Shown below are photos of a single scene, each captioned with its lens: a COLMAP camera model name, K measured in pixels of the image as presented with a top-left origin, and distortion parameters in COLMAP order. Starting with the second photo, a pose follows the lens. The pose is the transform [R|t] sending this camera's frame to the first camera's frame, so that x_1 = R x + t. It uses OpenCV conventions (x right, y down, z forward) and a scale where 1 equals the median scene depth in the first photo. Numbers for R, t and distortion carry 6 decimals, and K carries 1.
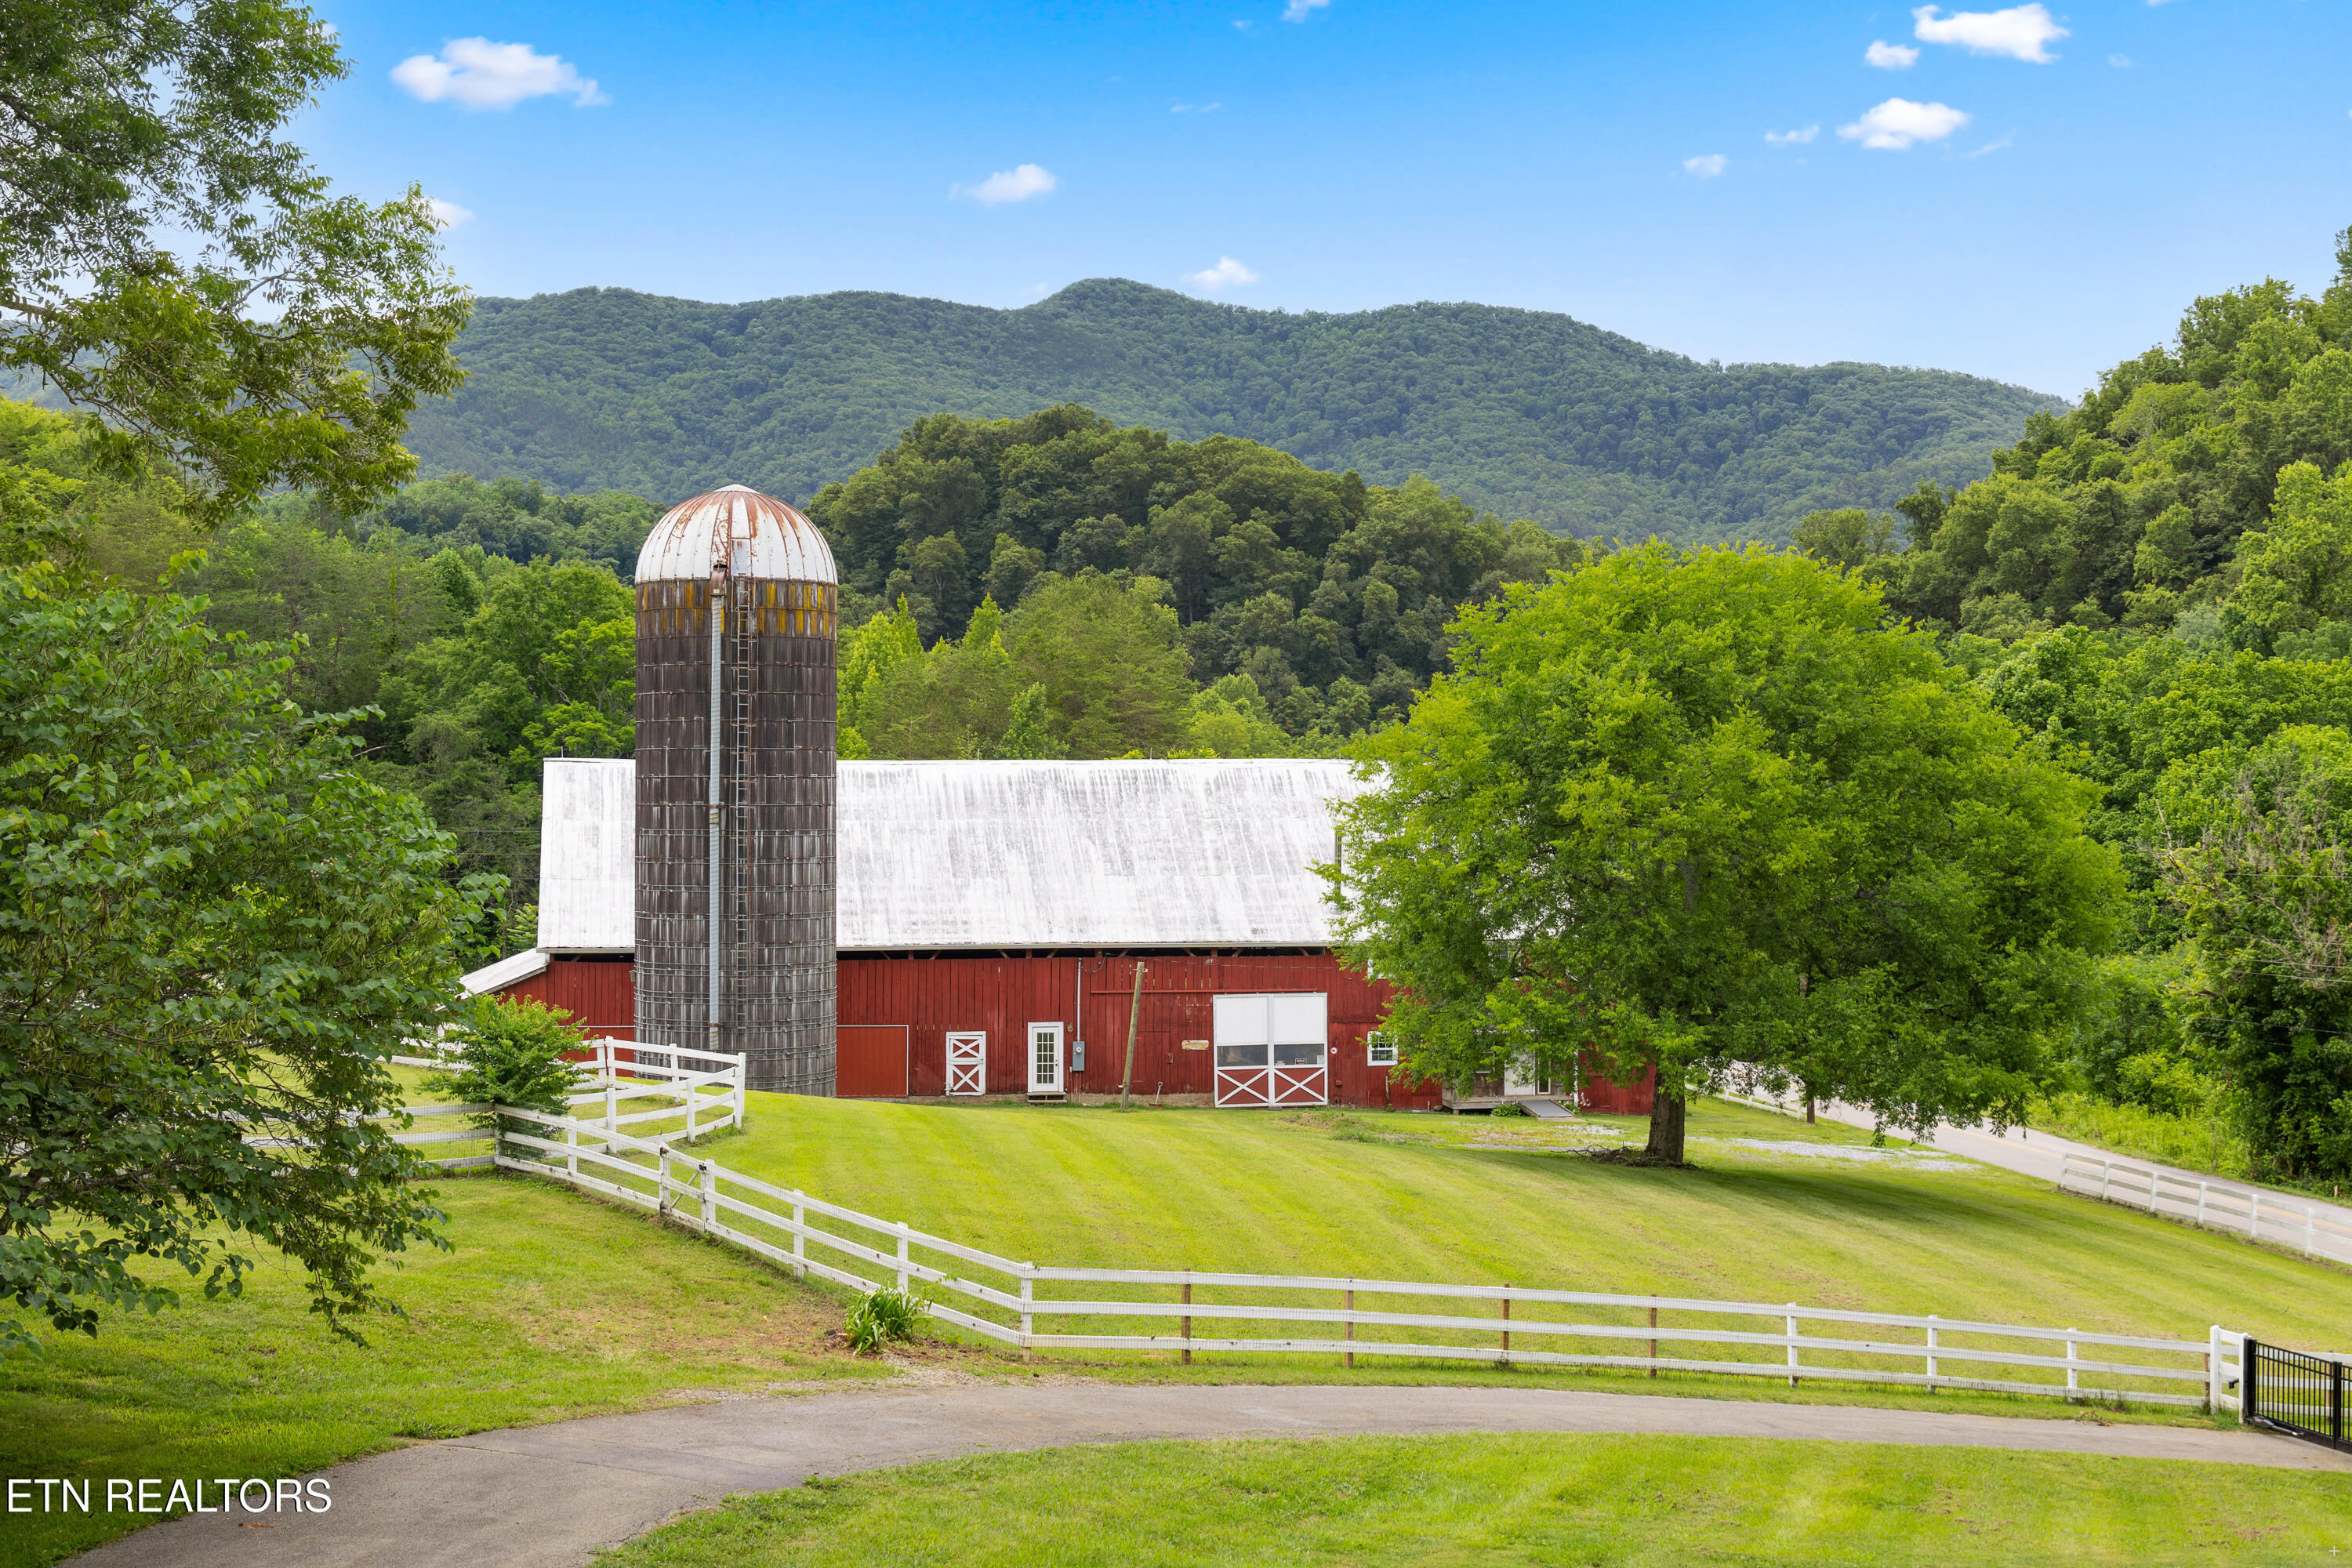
lens RADIAL K [[2976.4, 0, 1177.9], [0, 2976.4, 785.1], [0, 0, 1]] dist [-0.019191, 0.000000]
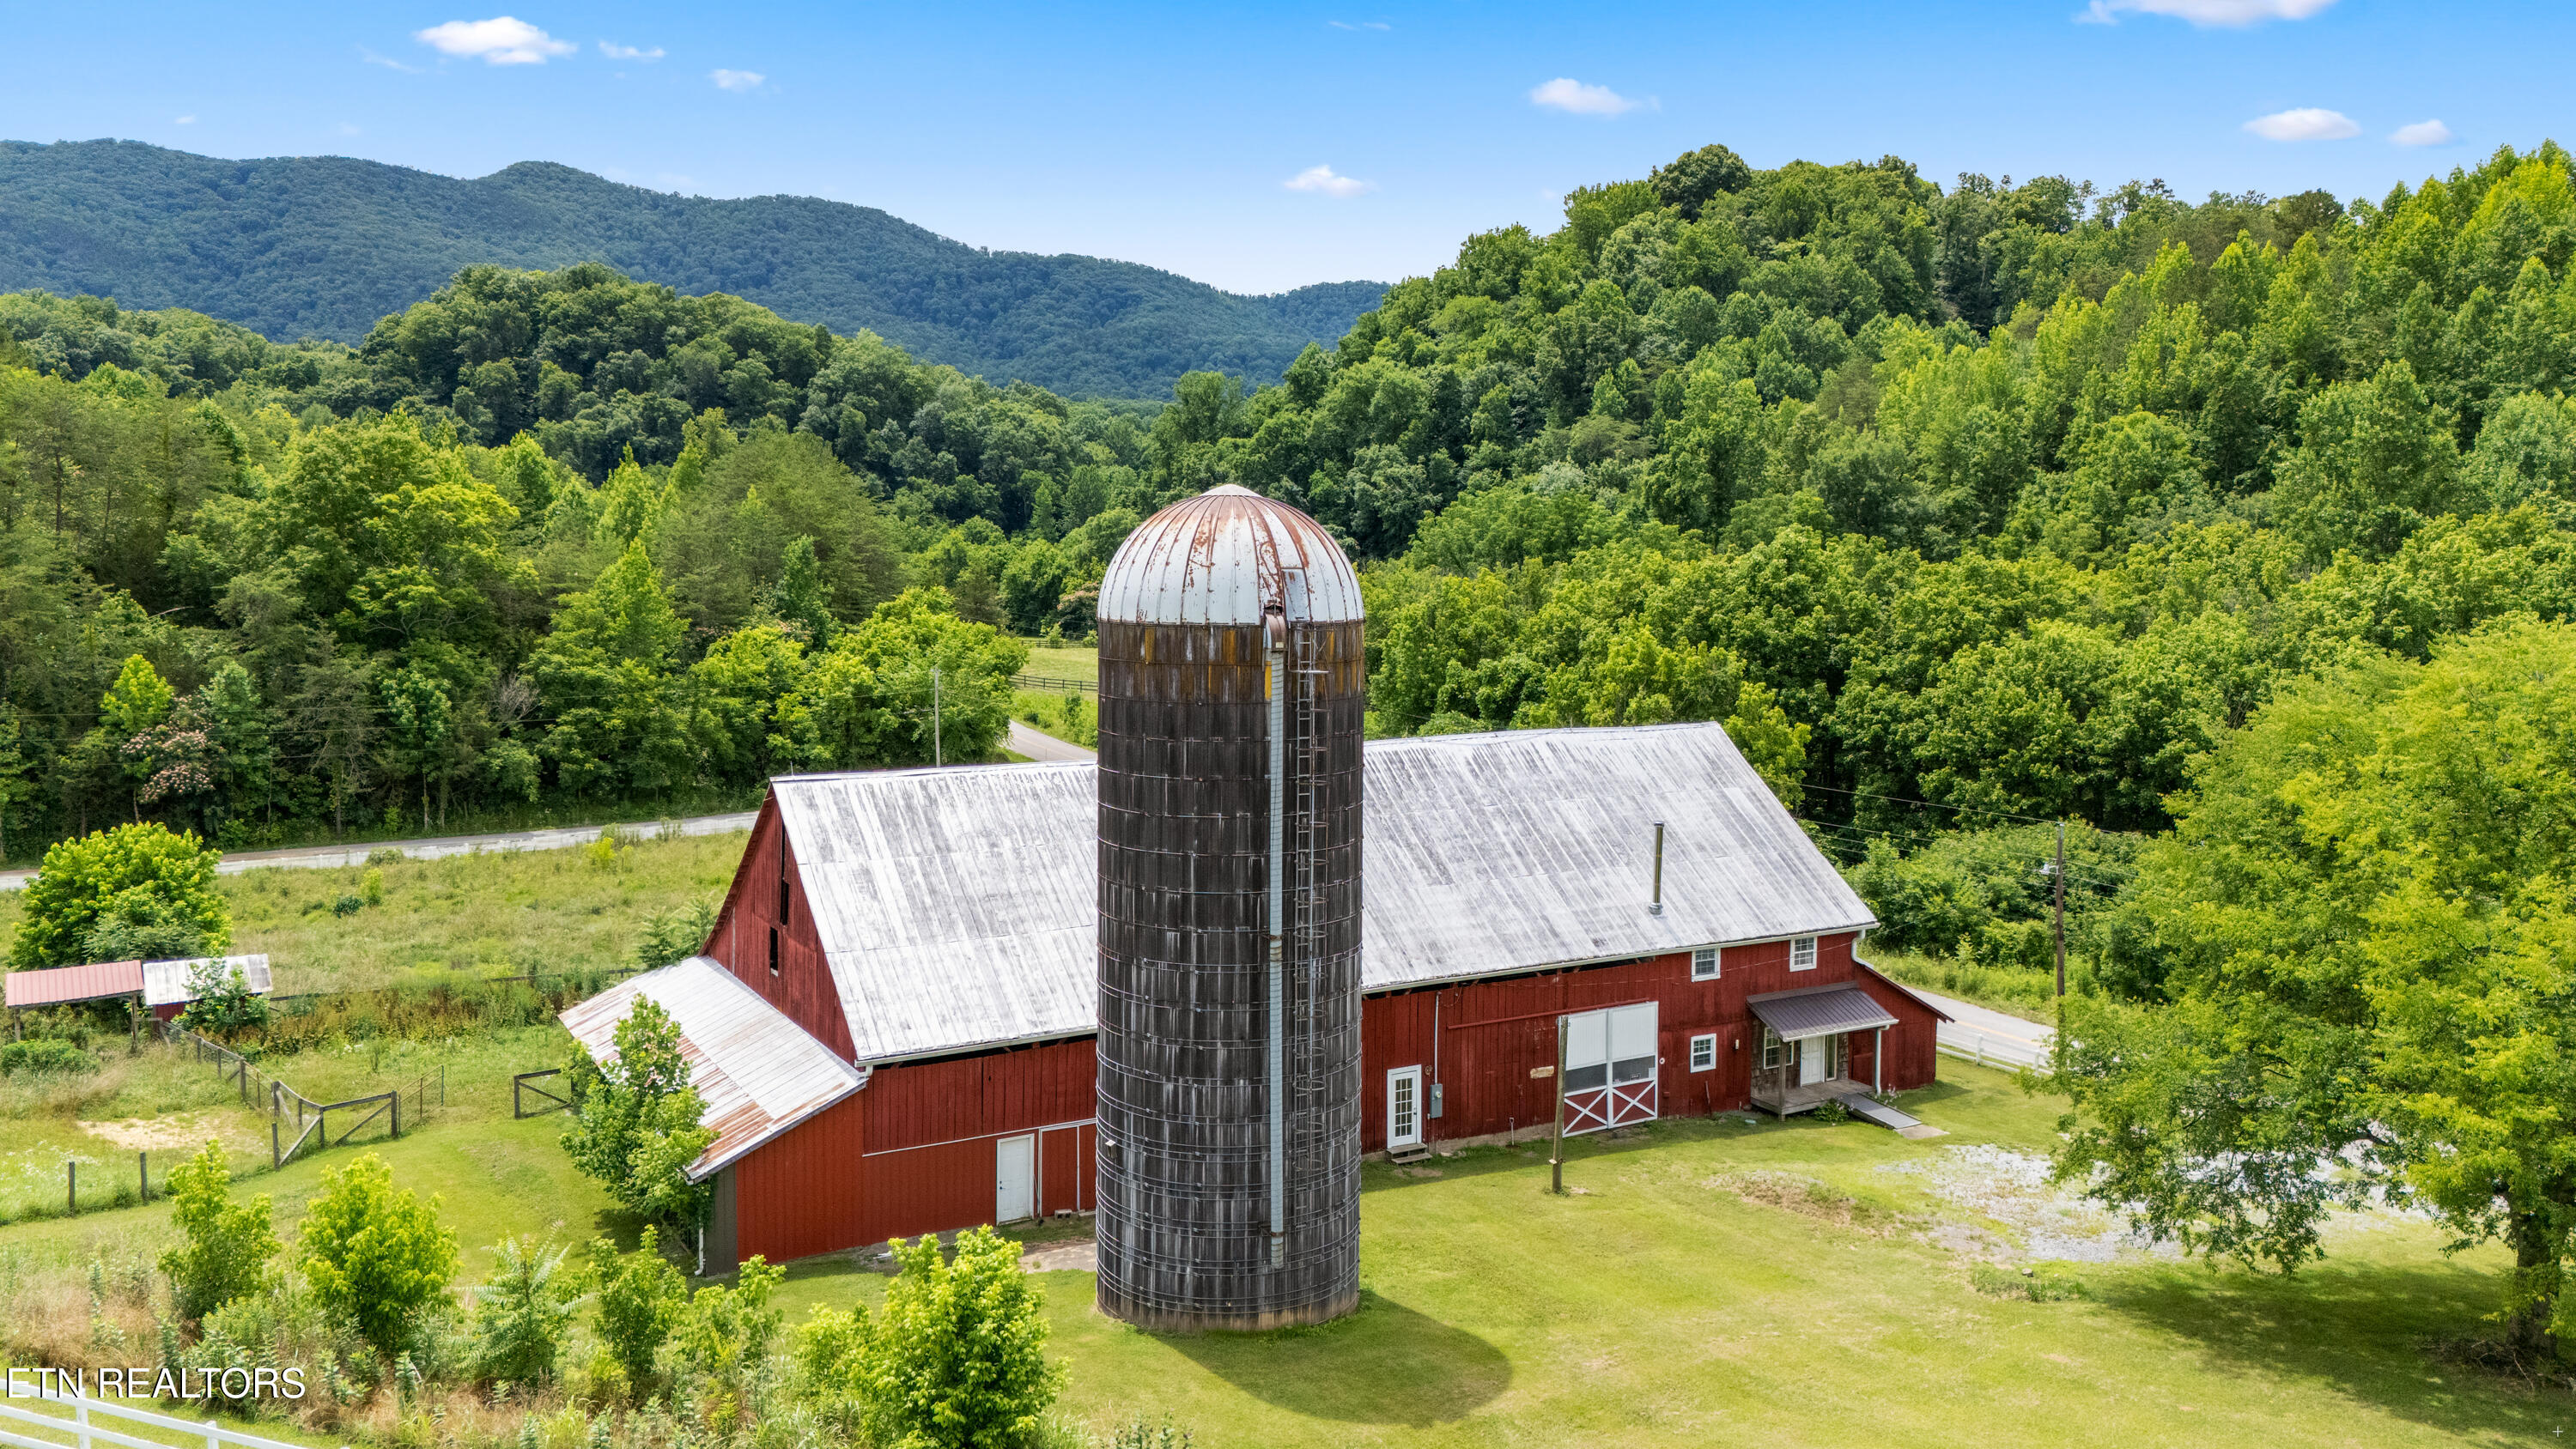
lens RADIAL K [[1927.6, 0, 1289.2], [0, 1927.6, 683.8], [0, 0, 1]] dist [0.072975, -0.067242]
pose [[0.941359, -0.023662, 0.336577, -0.263588], [-0.003590, 0.996779, 0.080116, -0.079103], [-0.337388, -0.076627, 0.938242, 0.471424]]
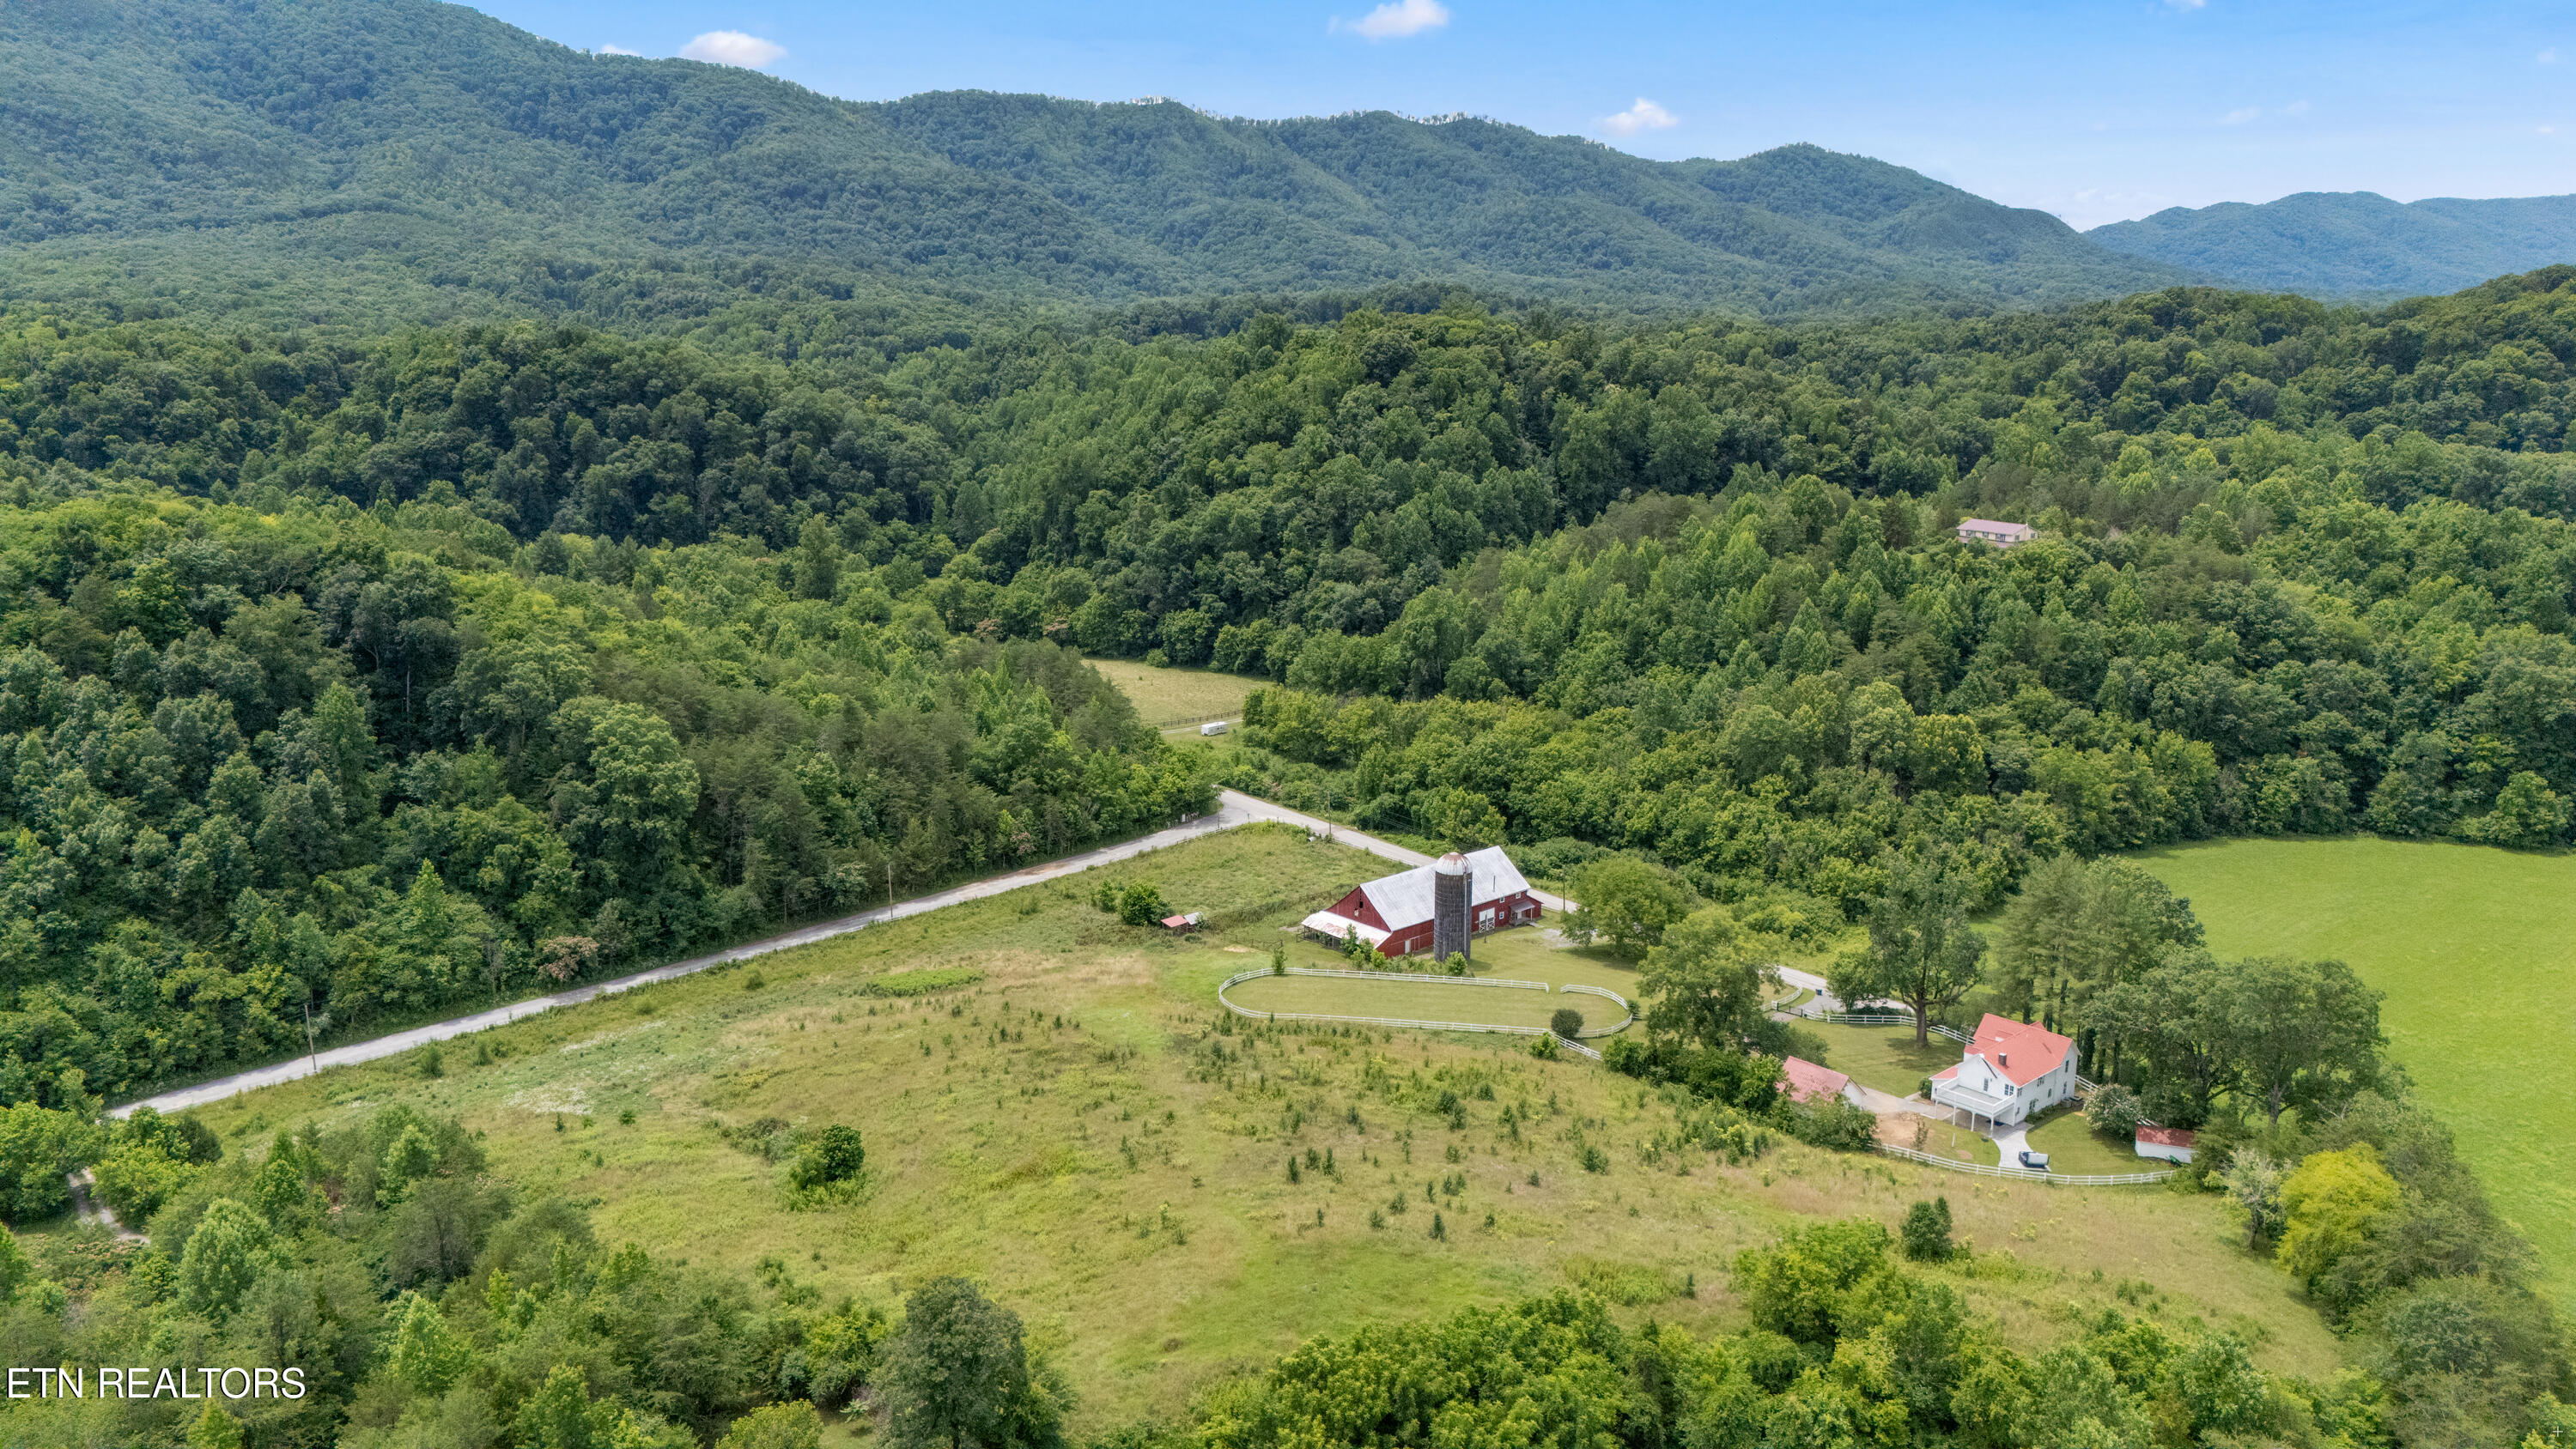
lens RADIAL K [[1927.6, 0, 1248.4], [0, 1927.6, 719.3], [0, 0, 1]] dist [0.072975, -0.067242]
pose [[0.857589, -0.119389, 0.500288, -1.955884], [0.005662, 0.974819, 0.222927, -0.998856], [-0.514305, -0.188347, 0.836669, -1.525261]]
